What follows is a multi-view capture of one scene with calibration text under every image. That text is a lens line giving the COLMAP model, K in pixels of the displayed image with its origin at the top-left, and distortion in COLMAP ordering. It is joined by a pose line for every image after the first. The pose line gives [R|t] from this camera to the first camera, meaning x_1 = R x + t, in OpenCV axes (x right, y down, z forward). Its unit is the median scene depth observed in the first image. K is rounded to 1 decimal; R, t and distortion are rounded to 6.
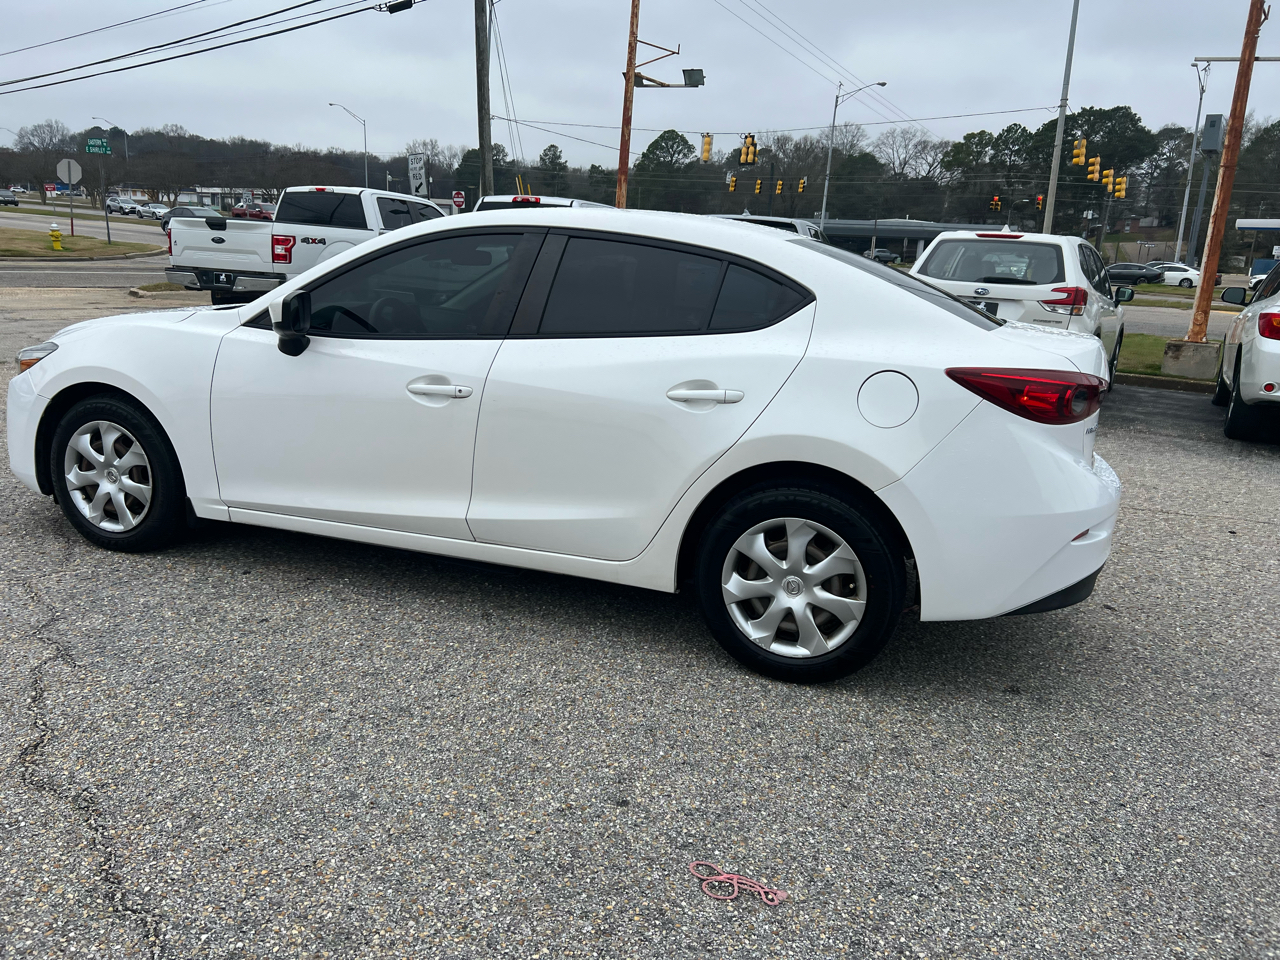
lens RADIAL K [[956.8, 0, 627.3], [0, 956.8, 477.6], [0, 0, 1]] dist [0.041883, -0.038539]
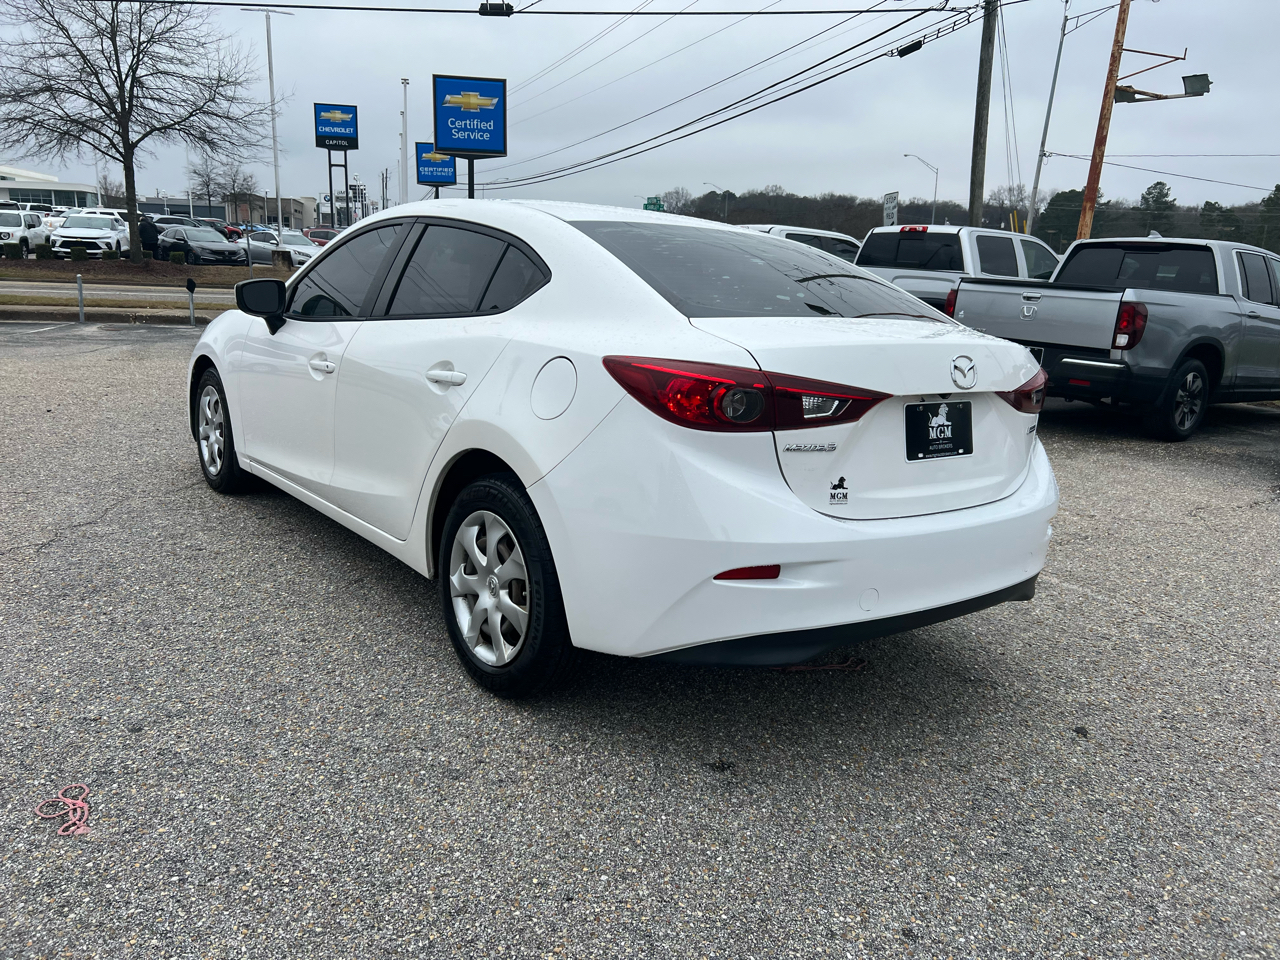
lens RADIAL K [[955.2, 0, 627.5], [0, 955.2, 483.0], [0, 0, 1]] dist [0.040999, -0.037278]
pose [[0.844564, 0.111030, -0.523817, 0.615444], [-0.132996, 0.991107, -0.004354, 0.000508], [0.518675, 0.073343, 0.851820, 0.222388]]
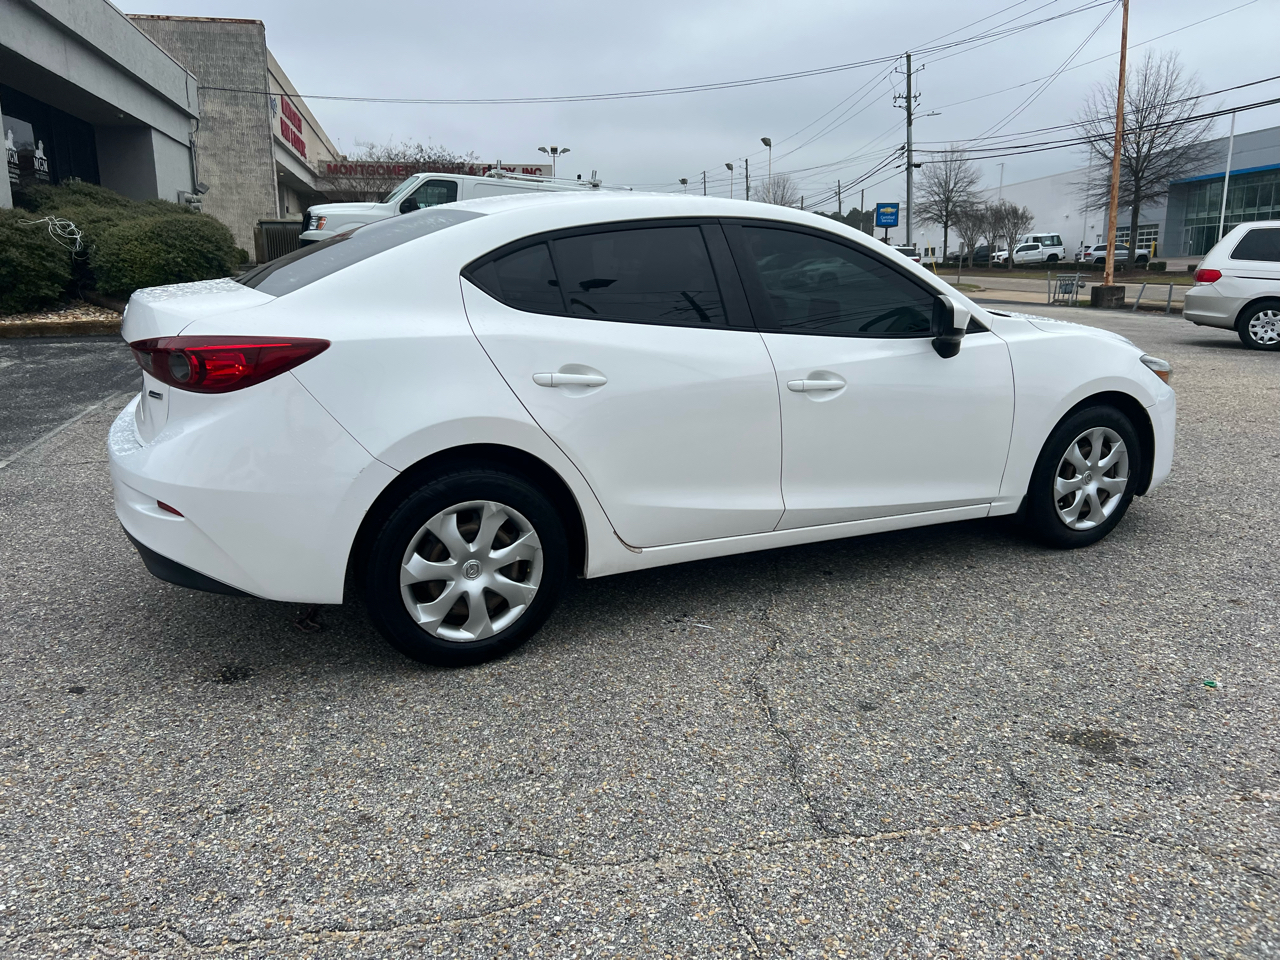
lens RADIAL K [[960.3, 0, 635.1], [0, 960.3, 481.3], [0, 0, 1]] dist [0.012970, 0.001932]
pose [[-0.690321, 0.120741, -0.713357, 0.762975], [-0.203817, 0.913590, 0.351868, -0.369106], [0.694201, 0.388296, -0.606062, 1.792911]]
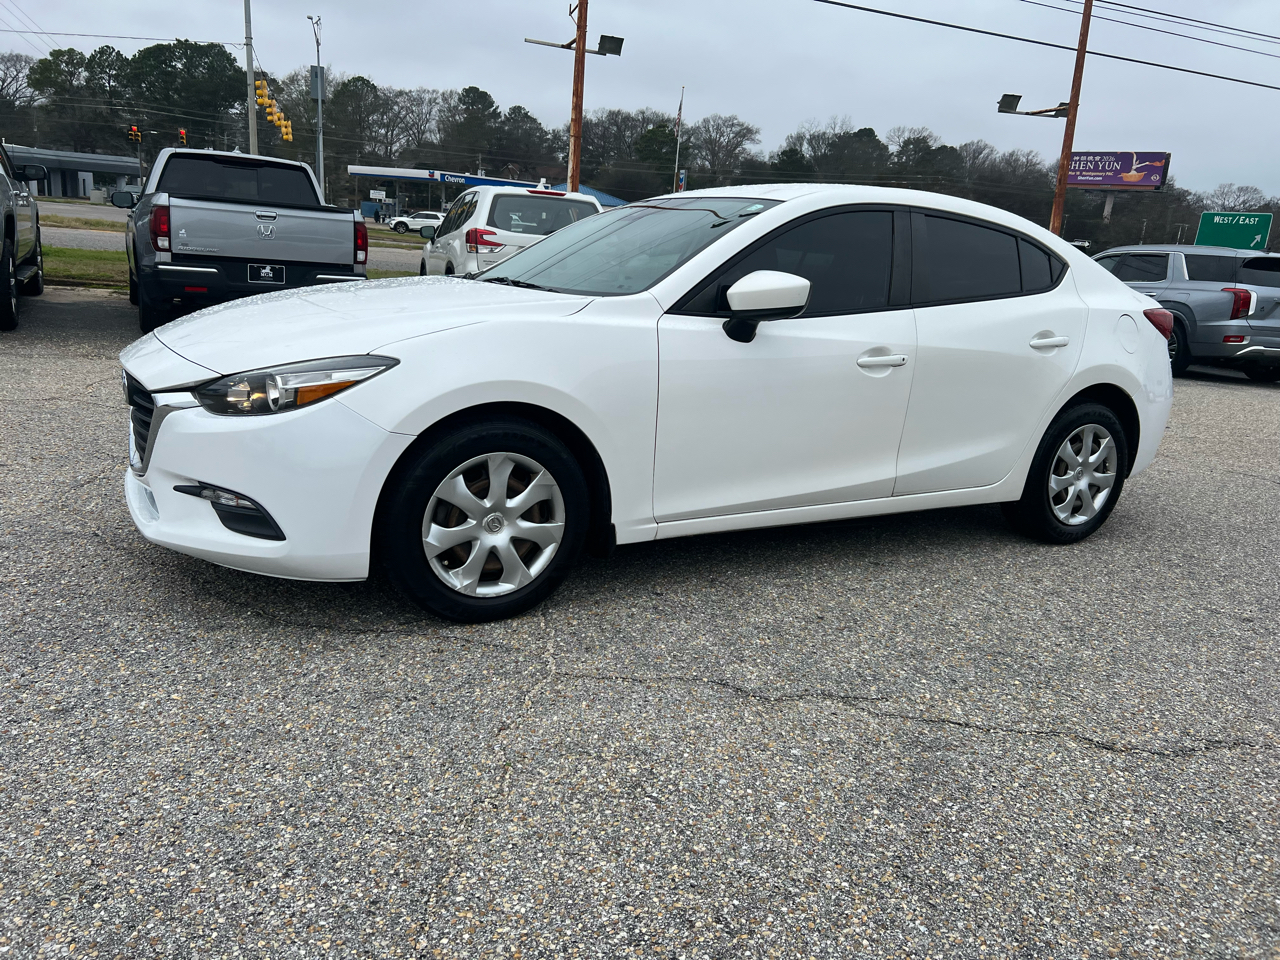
lens RADIAL K [[956.2, 0, 627.8], [0, 956.2, 472.4], [0, 0, 1]] dist [0.042435, -0.044097]
pose [[0.660858, -0.182289, 0.728036, -1.046680], [0.139985, 0.982970, 0.119053, -0.120832], [-0.737340, 0.023237, 0.675122, 0.437284]]
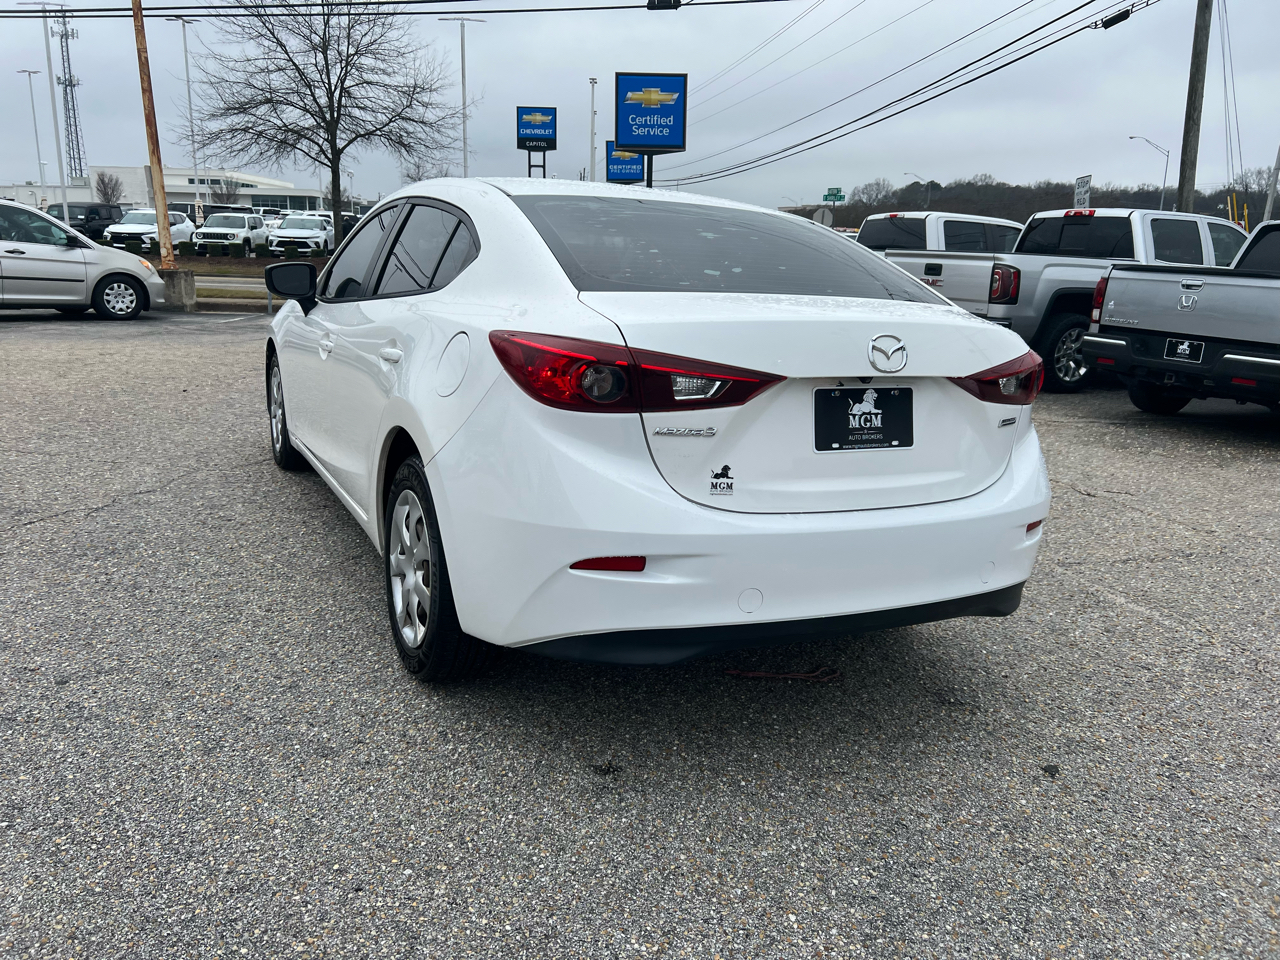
lens RADIAL K [[955.6, 0, 626.2], [0, 955.6, 478.9], [0, 0, 1]] dist [0.039579, -0.035020]
pose [[0.723470, 0.140595, -0.675887, 0.751512], [-0.168042, 0.985460, 0.025119, -0.021351], [0.669591, 0.095405, 0.736577, 0.369435]]
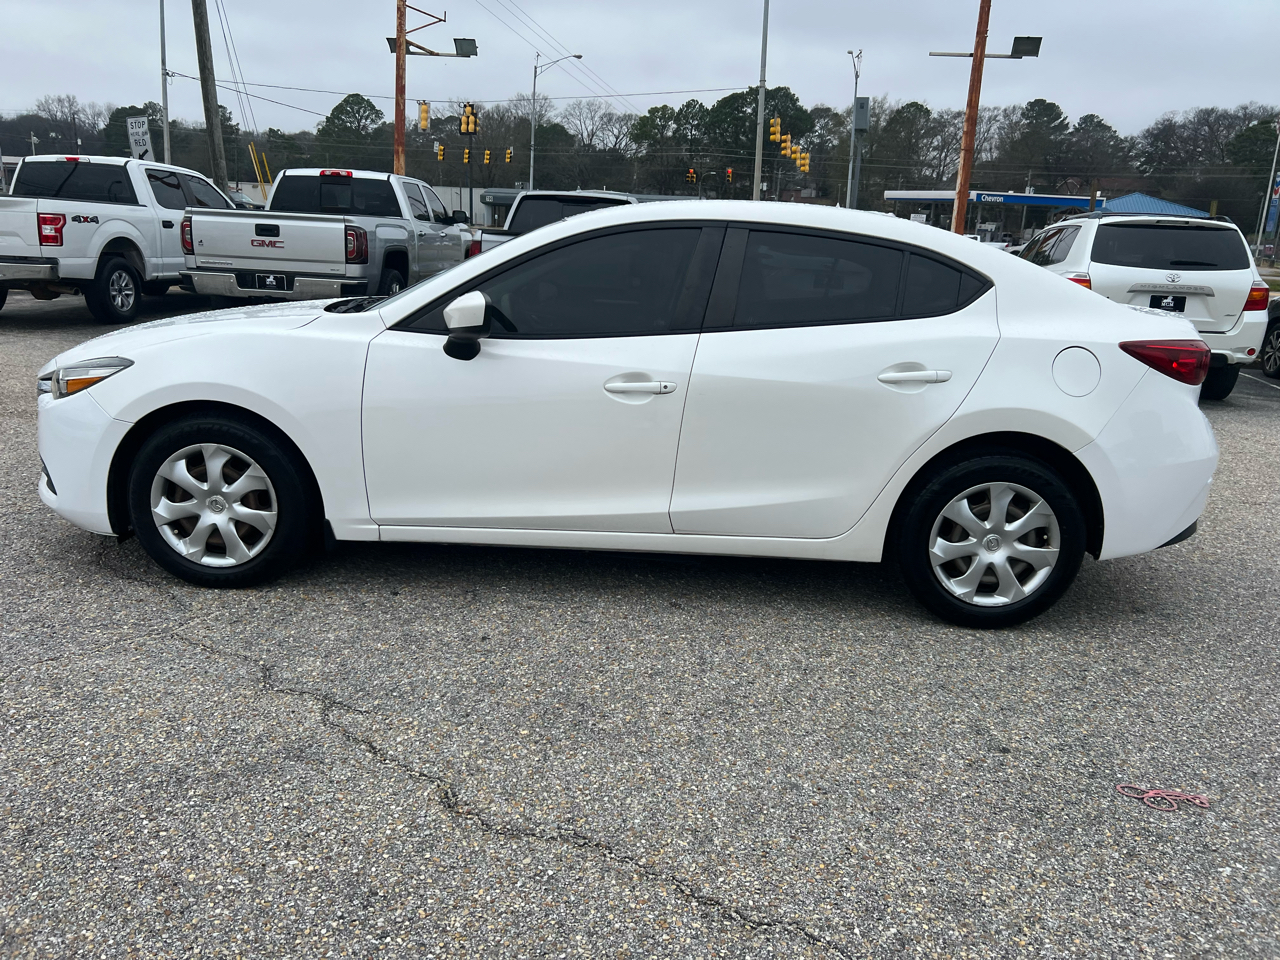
lens RADIAL K [[956.2, 0, 635.5], [0, 956.2, 474.5], [0, 0, 1]] dist [0.038423, -0.033716]
pose [[0.951180, -0.086801, 0.296180, -0.447042], [0.078833, 0.996134, 0.038762, -0.034835], [-0.298399, -0.013520, 0.954345, 0.043767]]
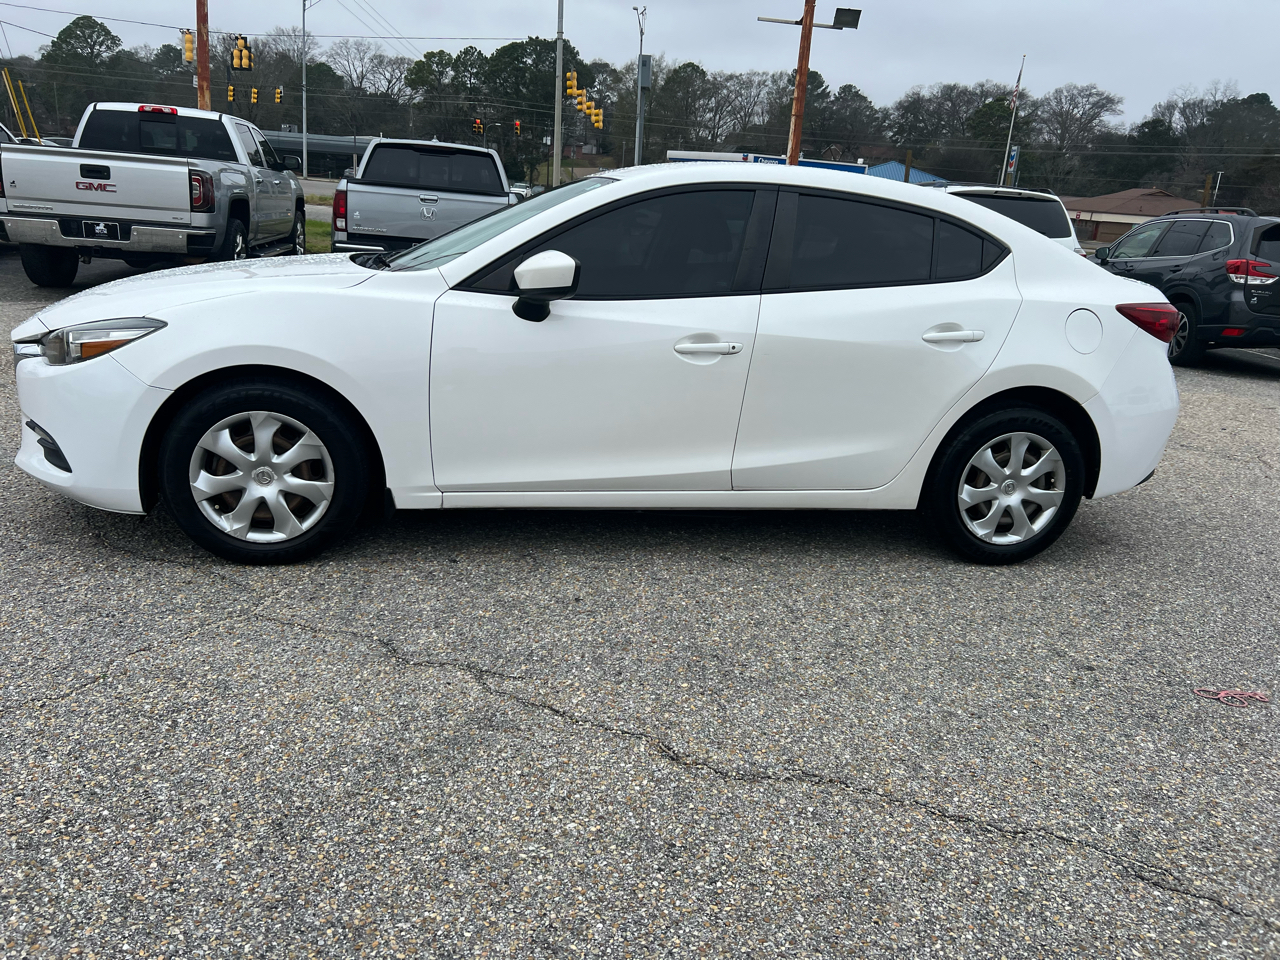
lens RADIAL K [[956.8, 0, 627.3], [0, 956.8, 477.6], [0, 0, 1]] dist [0.041883, -0.038539]
pose [[0.864724, -0.131799, 0.484645, -0.695158], [0.093040, 0.990289, 0.103302, -0.059829], [-0.493554, -0.044236, 0.868590, 0.133831]]
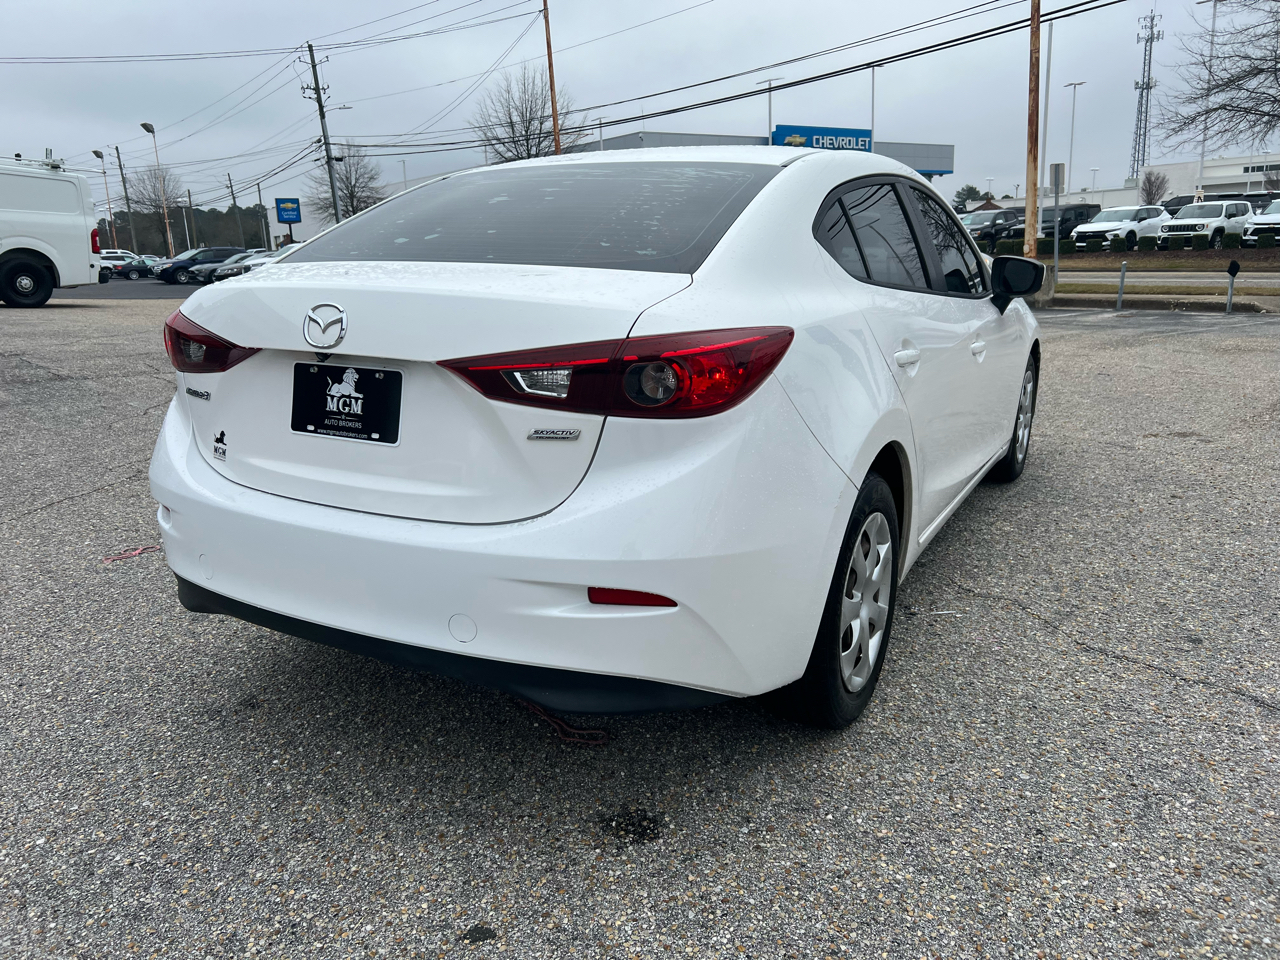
lens RADIAL K [[956.8, 0, 627.3], [0, 956.8, 477.6], [0, 0, 1]] dist [0.041883, -0.038539]
pose [[-0.164465, 0.192095, -0.967497, 0.937579], [-0.218943, 0.949276, 0.225696, -0.184999], [0.961777, 0.248946, -0.114065, 1.146987]]
